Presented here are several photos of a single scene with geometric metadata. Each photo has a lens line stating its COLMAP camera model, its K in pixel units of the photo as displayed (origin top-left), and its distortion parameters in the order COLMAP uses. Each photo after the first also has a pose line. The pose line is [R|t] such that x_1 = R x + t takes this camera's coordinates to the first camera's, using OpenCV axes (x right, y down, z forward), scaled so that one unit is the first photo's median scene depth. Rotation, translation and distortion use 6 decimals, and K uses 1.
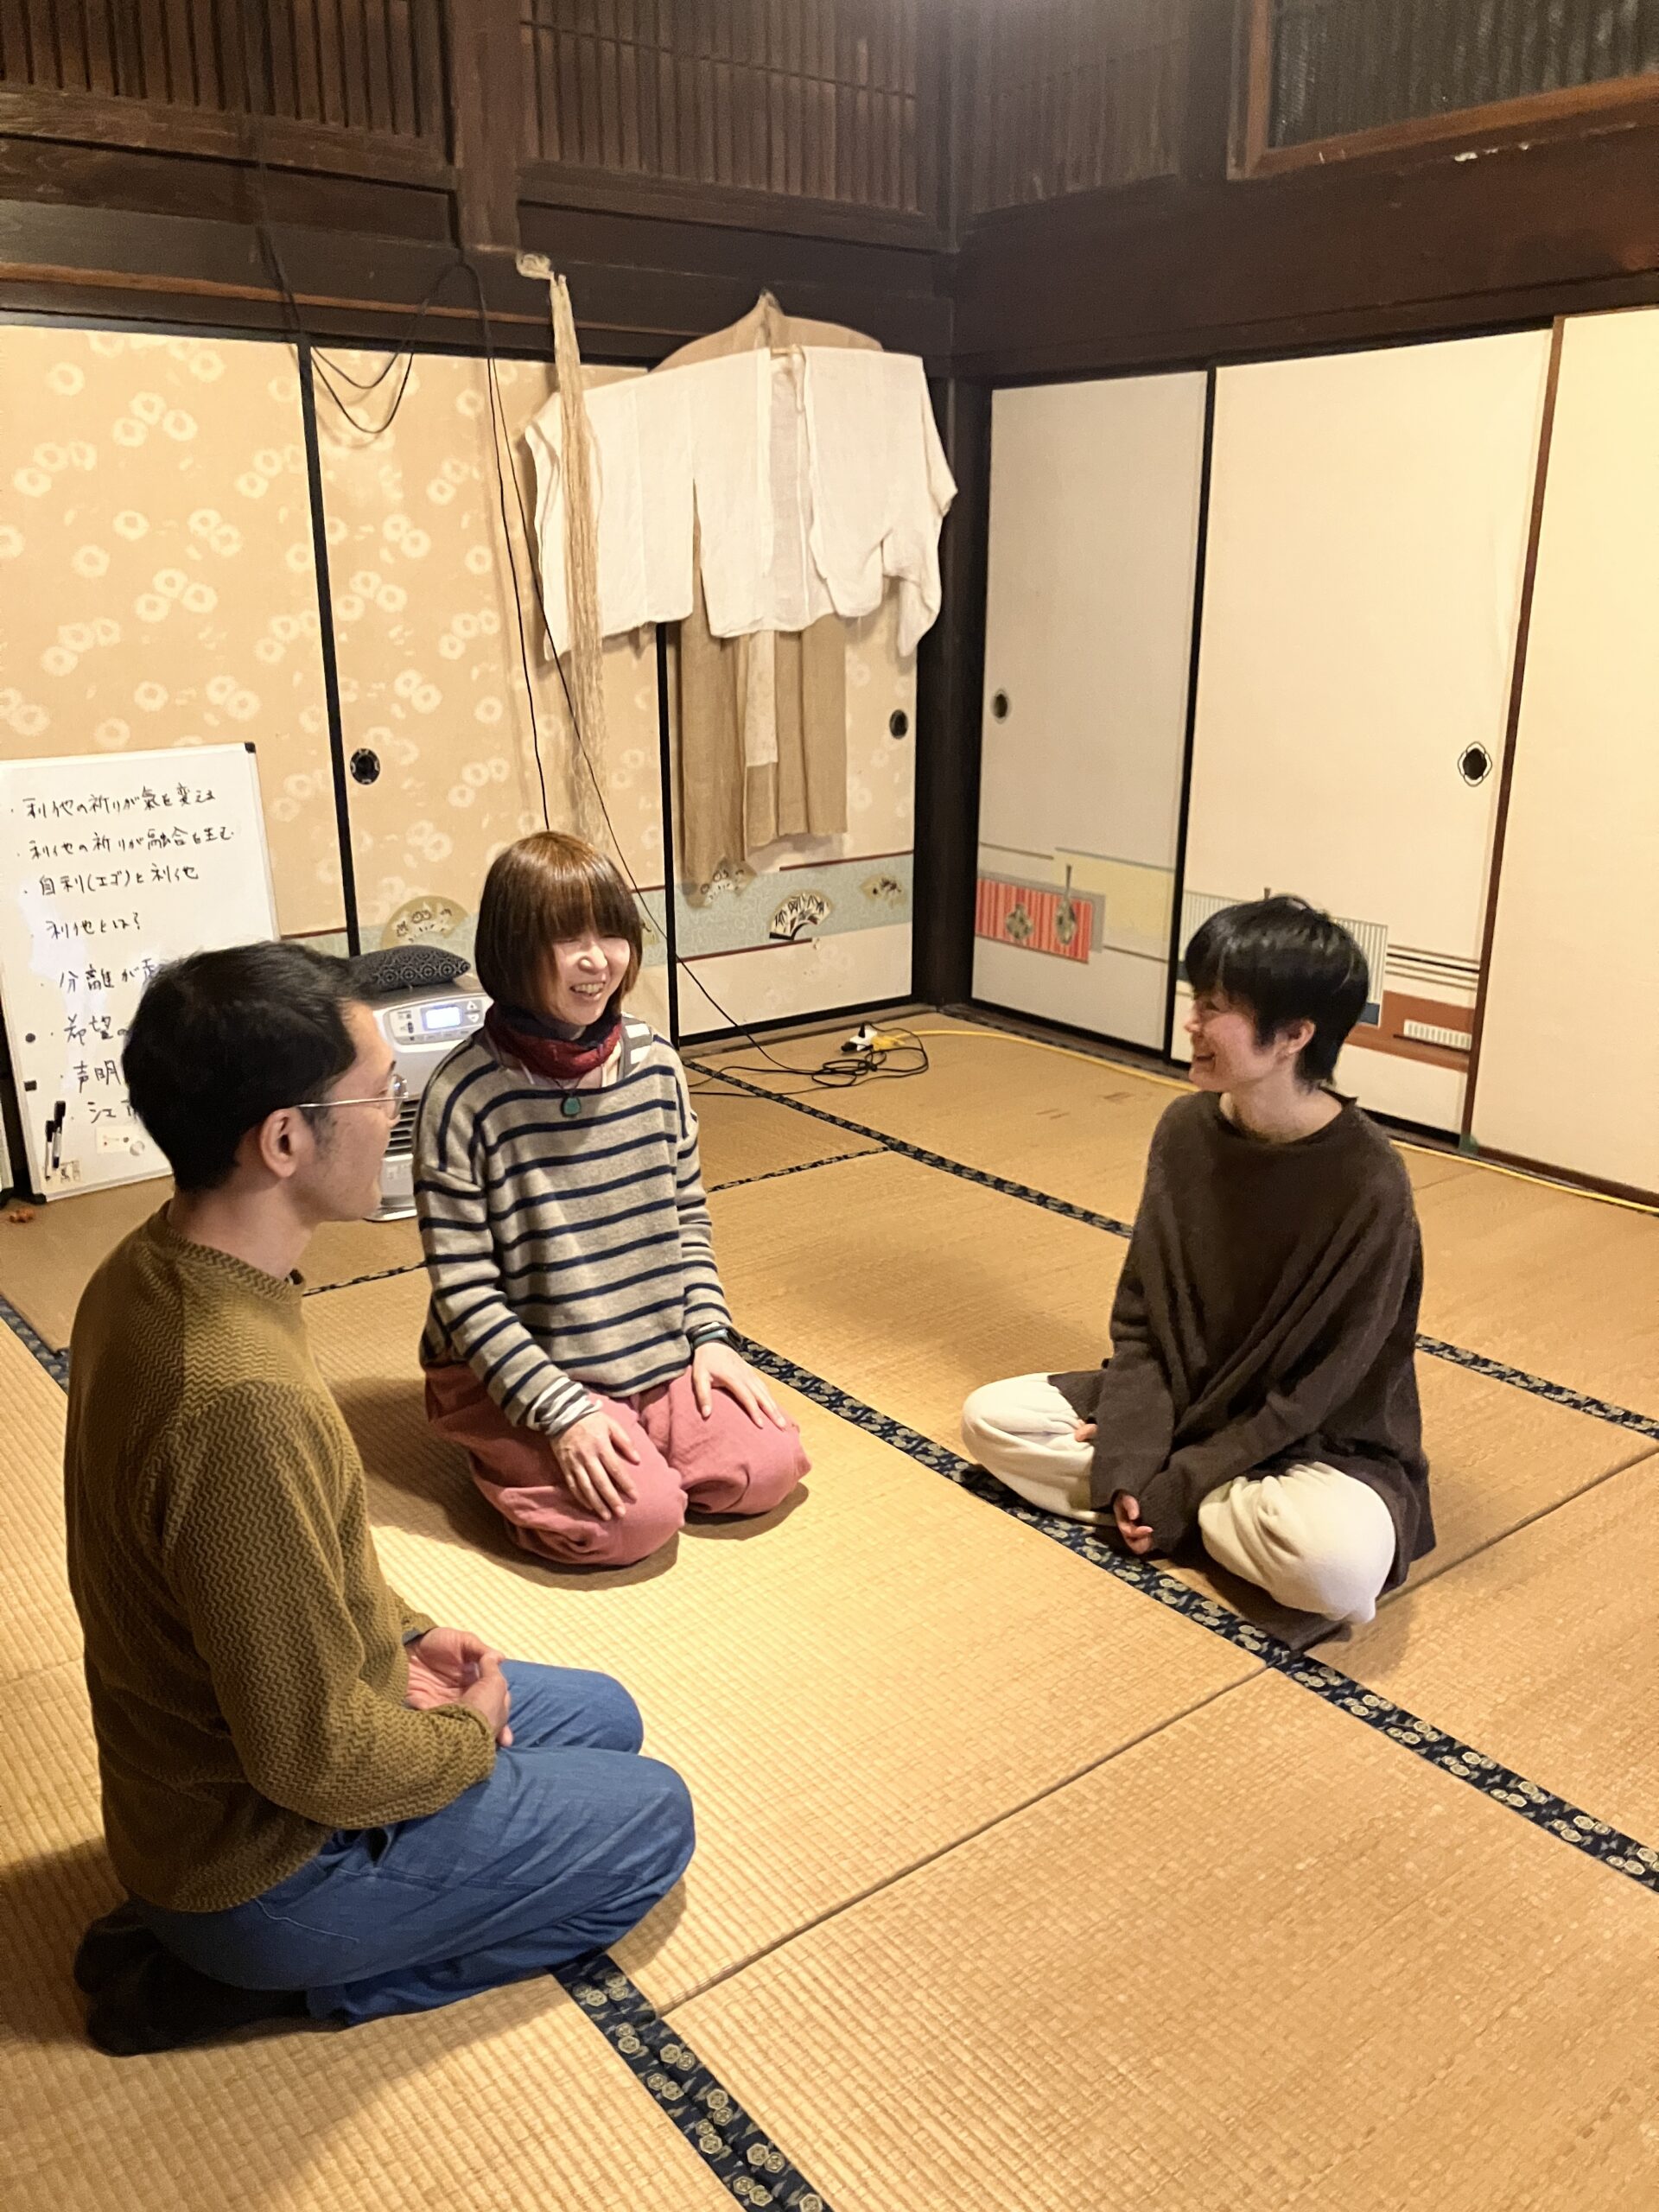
lens RADIAL K [[1829.7, 0, 870.7], [0, 1829.7, 1108.8], [0, 0, 1]] dist [0.083923, -0.105490]
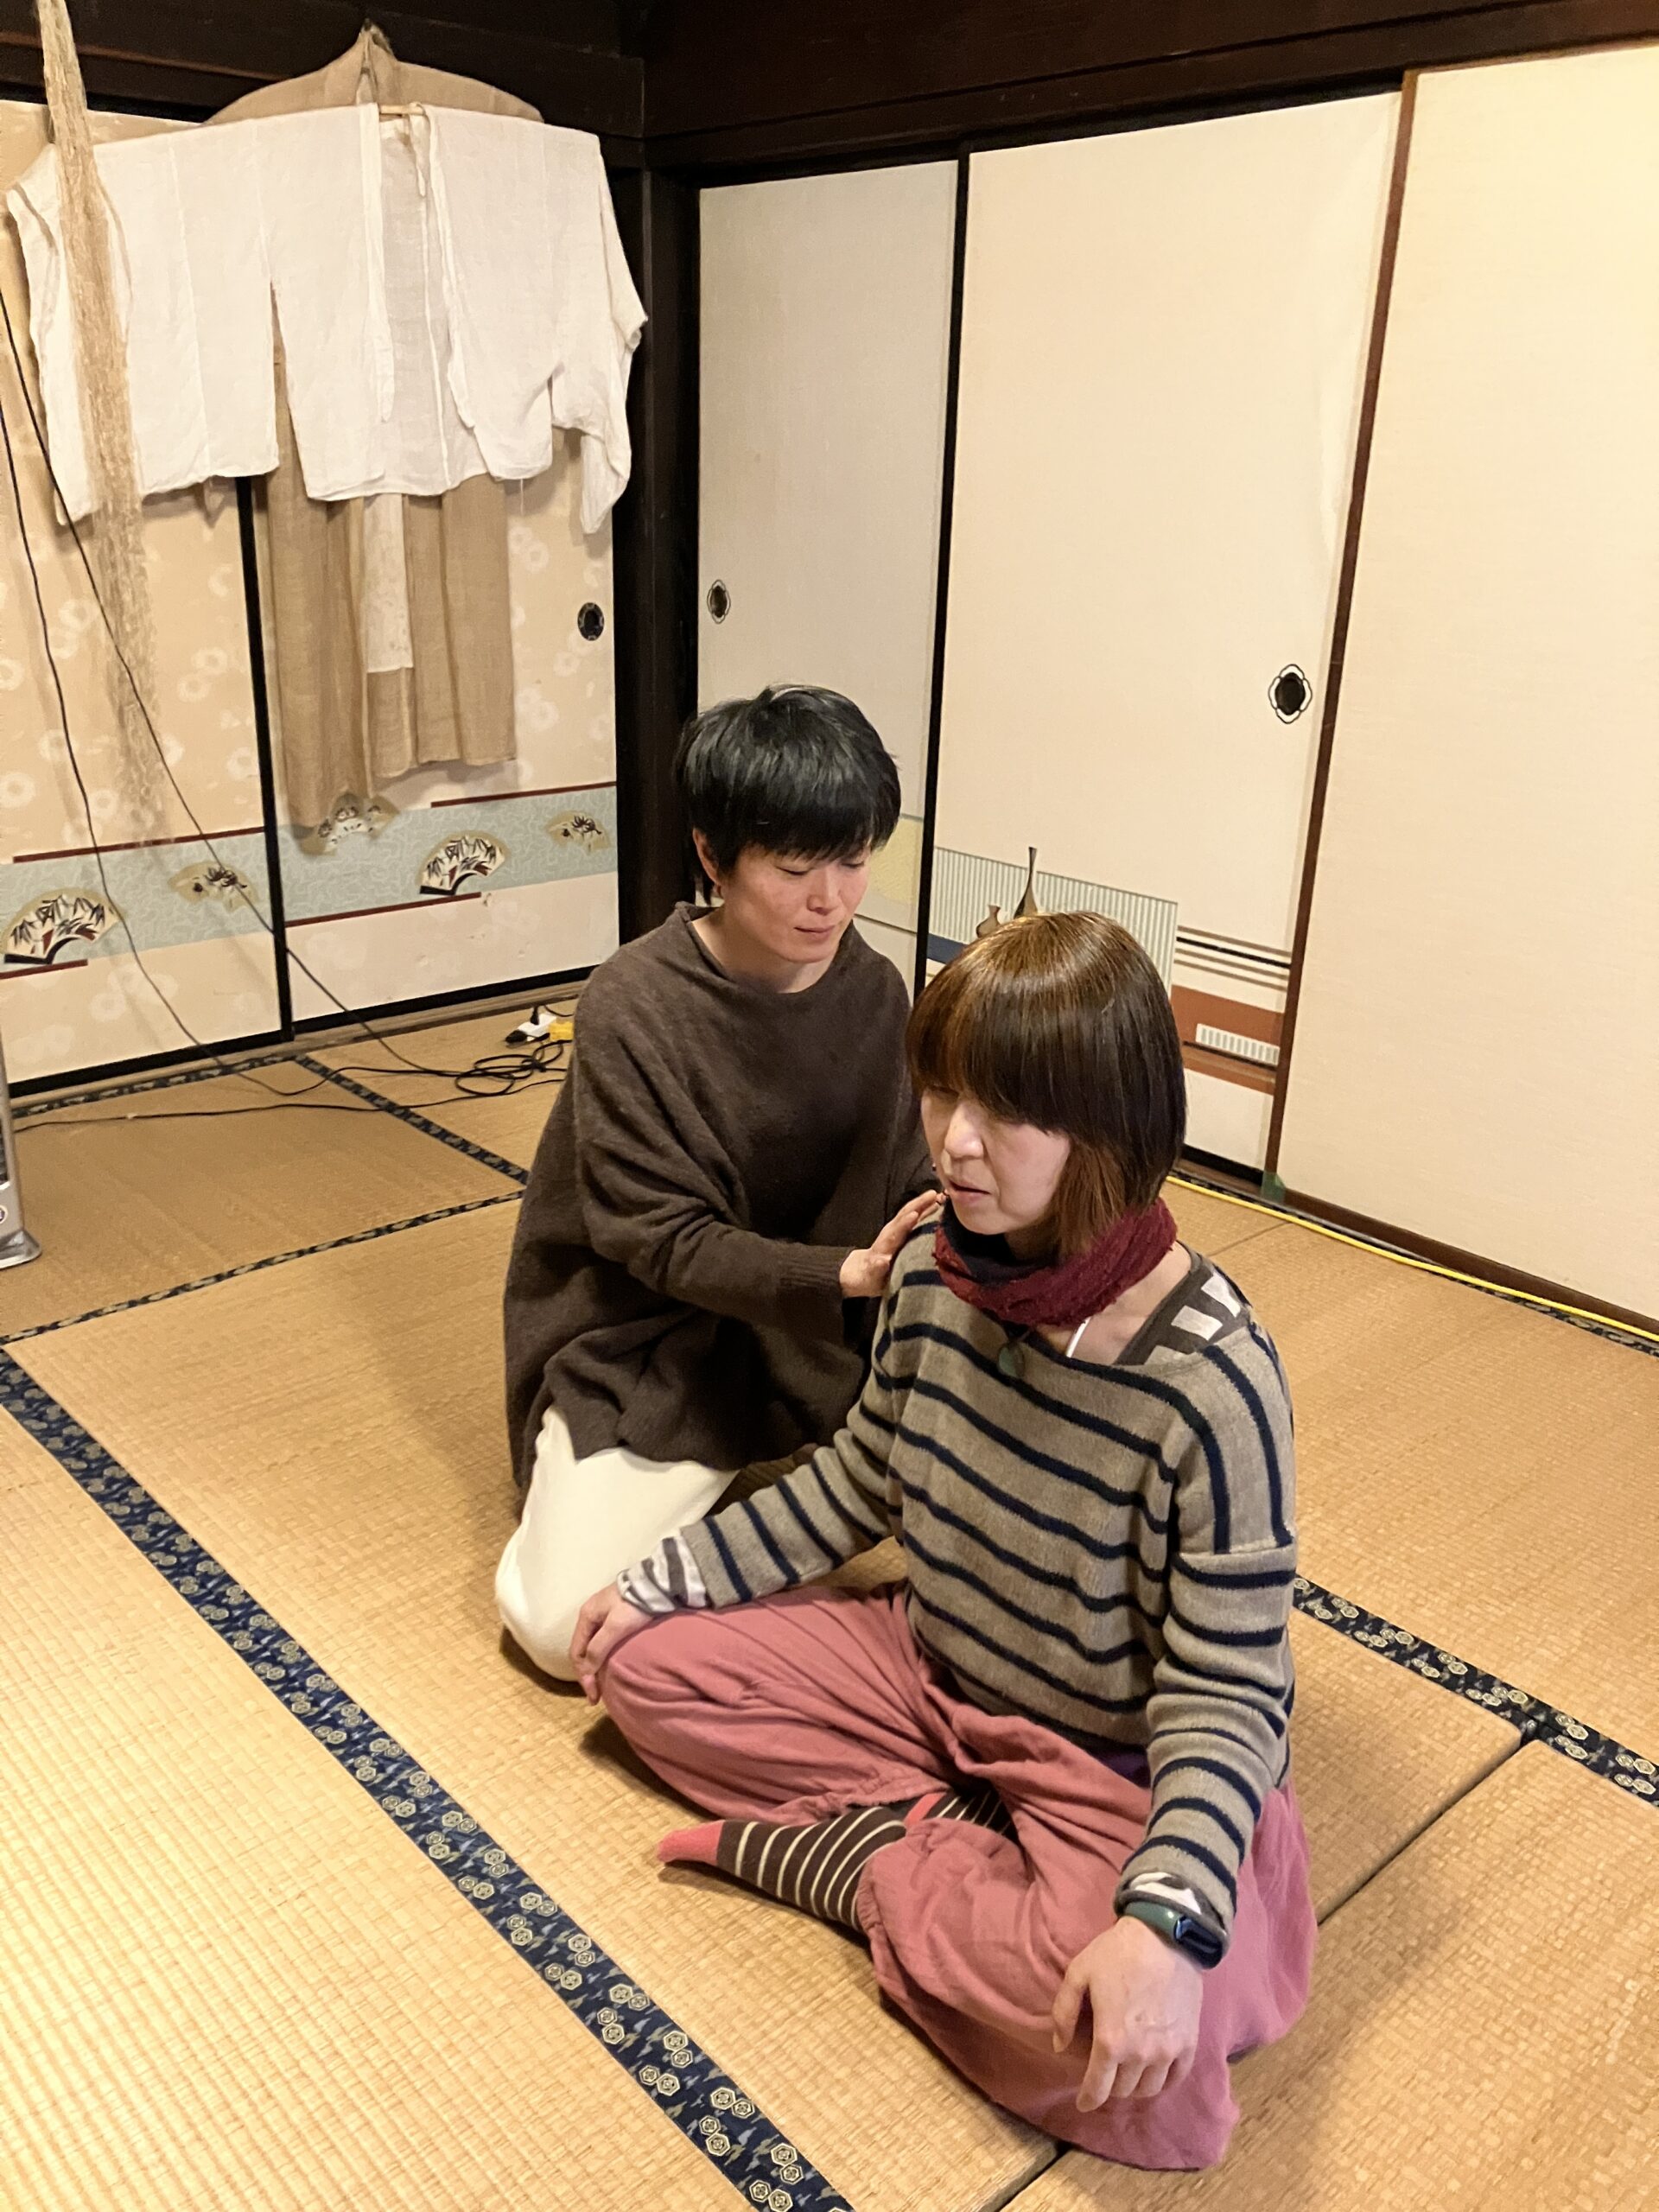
lens RADIAL K [[1874.8, 0, 837.8], [0, 1874.8, 1130.4], [0, 0, 1]] dist [0.044282, -0.000698]
pose [[0.997409, -0.000201, 0.071943, 0.071953], [-0.004126, 0.998191, 0.059989, -0.044579], [-0.071825, -0.060130, 0.995603, 0.192593]]
